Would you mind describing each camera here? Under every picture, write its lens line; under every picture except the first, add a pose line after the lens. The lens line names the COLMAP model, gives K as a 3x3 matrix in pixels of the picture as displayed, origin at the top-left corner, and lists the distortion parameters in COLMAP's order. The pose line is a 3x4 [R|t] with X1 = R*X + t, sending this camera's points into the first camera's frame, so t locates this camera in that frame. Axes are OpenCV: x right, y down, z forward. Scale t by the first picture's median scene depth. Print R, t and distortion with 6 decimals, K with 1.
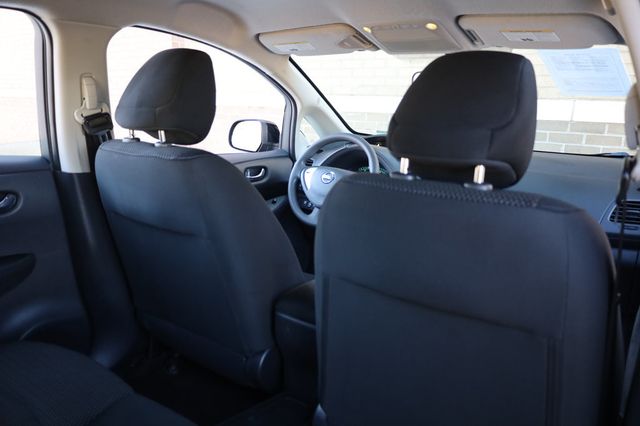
lens RADIAL K [[426.6, 0, 320.3], [0, 426.6, 211.4], [0, 0, 1]] dist [-0.009916, -0.003468]
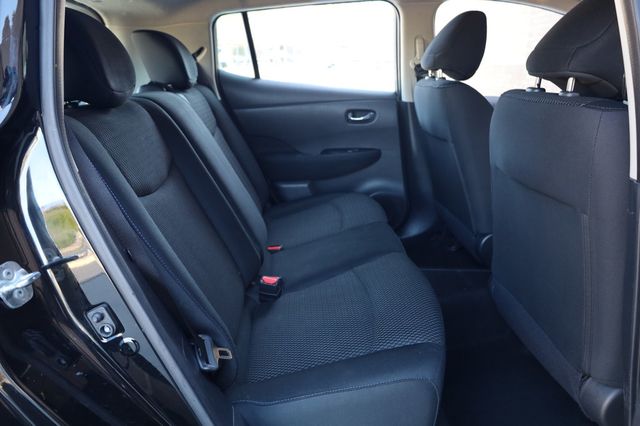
lens RADIAL K [[441.9, 0, 320.6], [0, 441.9, 213.6], [0, 0, 1]] dist [0.004937, 0.004856]
pose [[0.589753, 0.194939, -0.783703, 0.637566], [-0.121653, 0.980800, 0.152419, 0.112563], [0.798368, 0.005450, 0.602145, -0.264007]]
